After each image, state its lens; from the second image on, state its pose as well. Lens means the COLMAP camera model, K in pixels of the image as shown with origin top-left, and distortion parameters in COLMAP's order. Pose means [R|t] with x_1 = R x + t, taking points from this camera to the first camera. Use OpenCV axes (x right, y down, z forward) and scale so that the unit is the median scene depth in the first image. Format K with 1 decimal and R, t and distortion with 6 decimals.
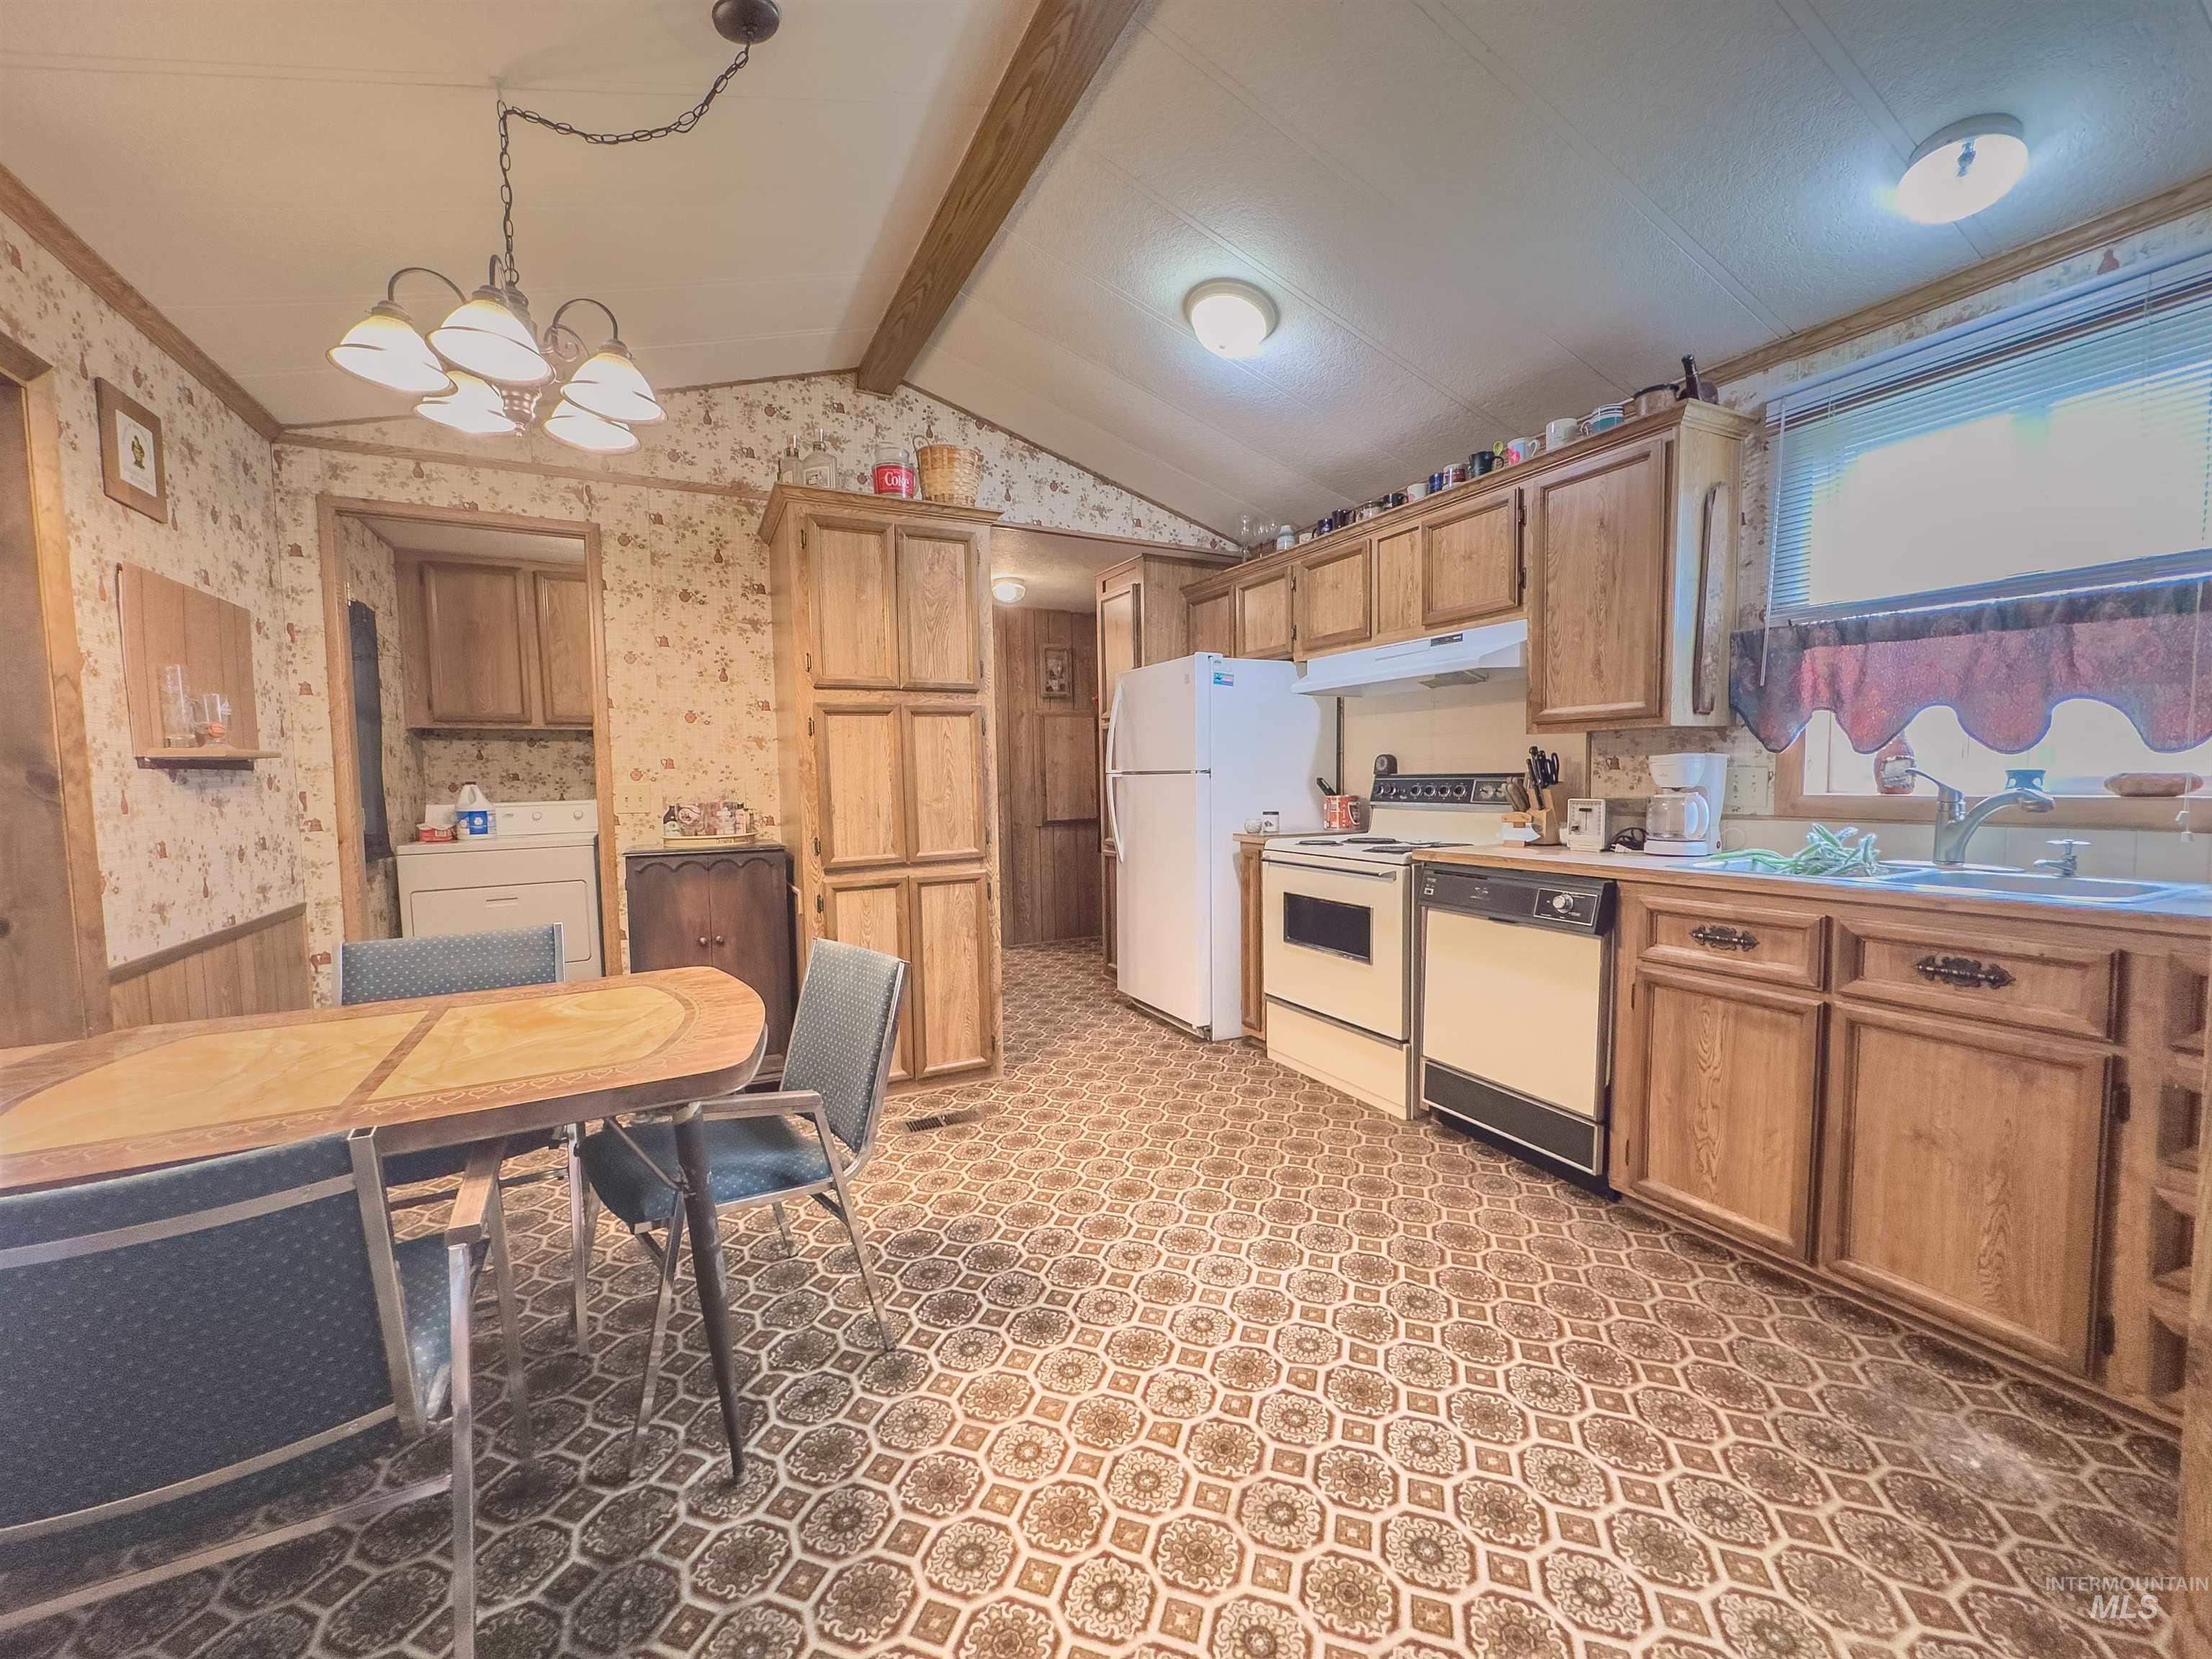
lens RADIAL K [[886.1, 0, 1099.9], [0, 886.1, 832.6], [0, 0, 1]] dist [-0.000184, -0.000346]
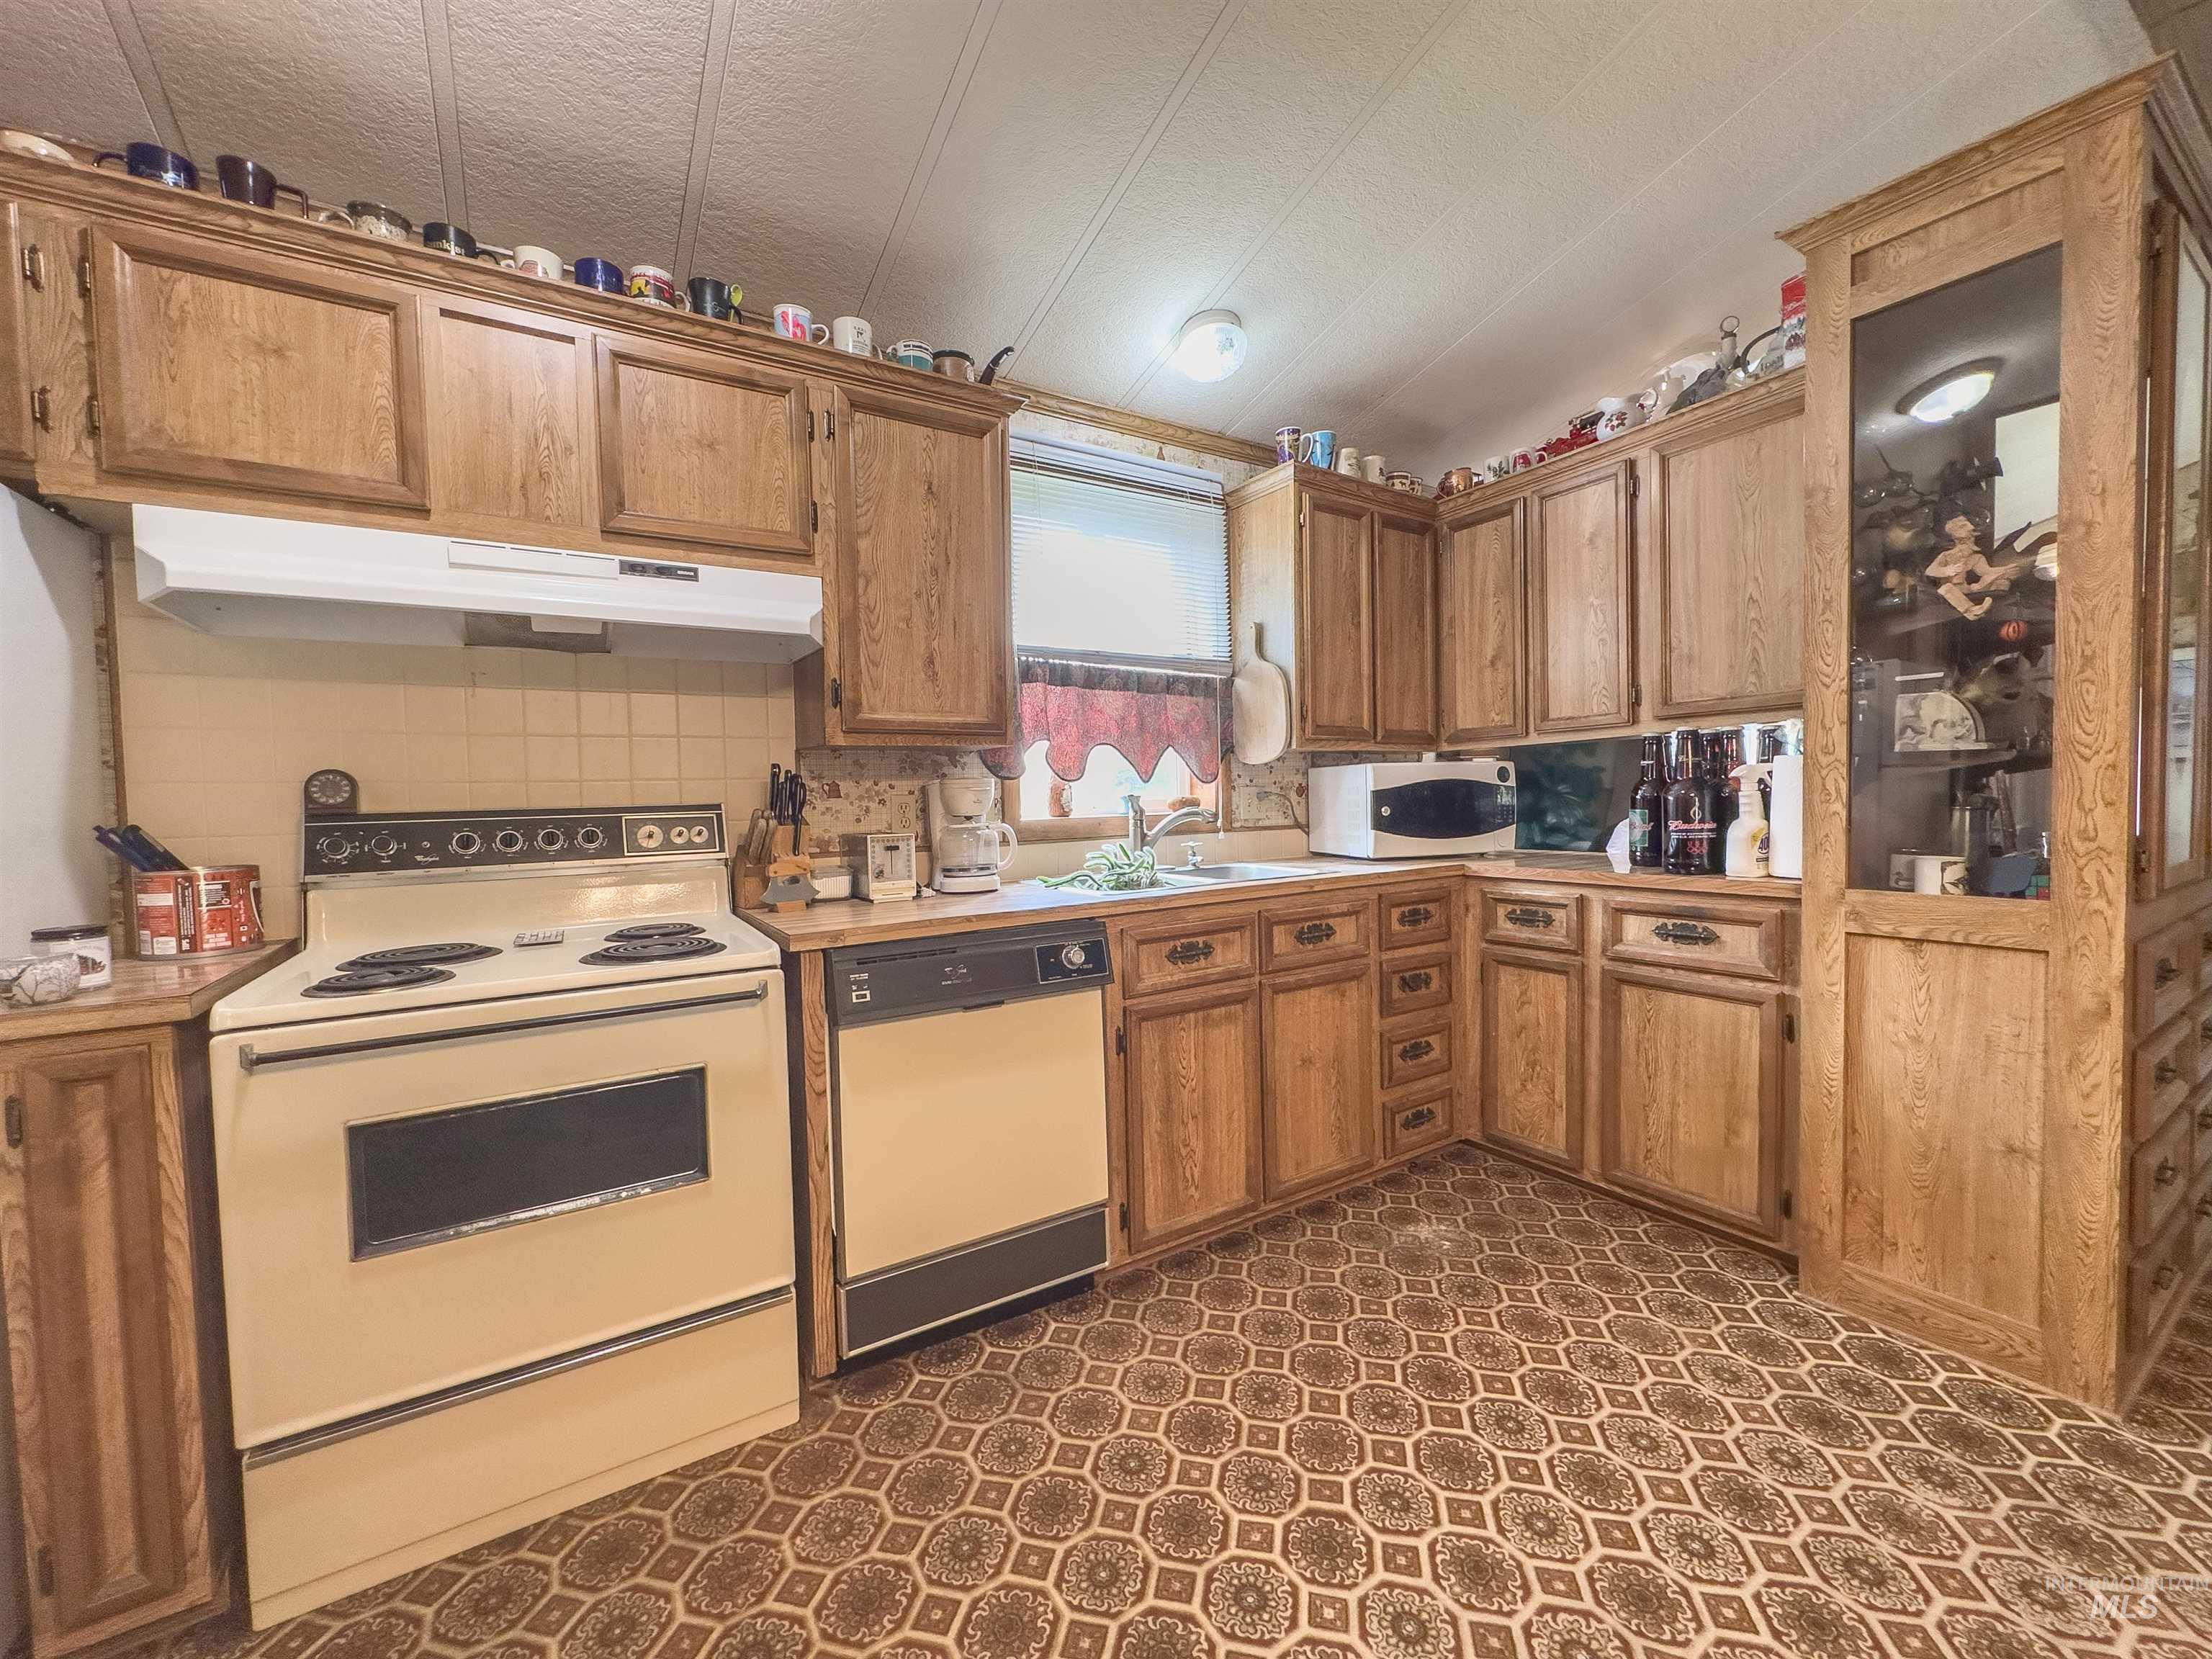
lens RADIAL K [[886.1, 0, 1098.1], [0, 886.1, 830.6], [0, 0, 1]] dist [-0.000184, -0.000346]
pose [[-0.103592, -0.024137, 0.994327, -0.247519], [0.089596, 0.995415, 0.033498, -0.053110], [-0.990576, 0.092558, -0.100955, 0.942438]]
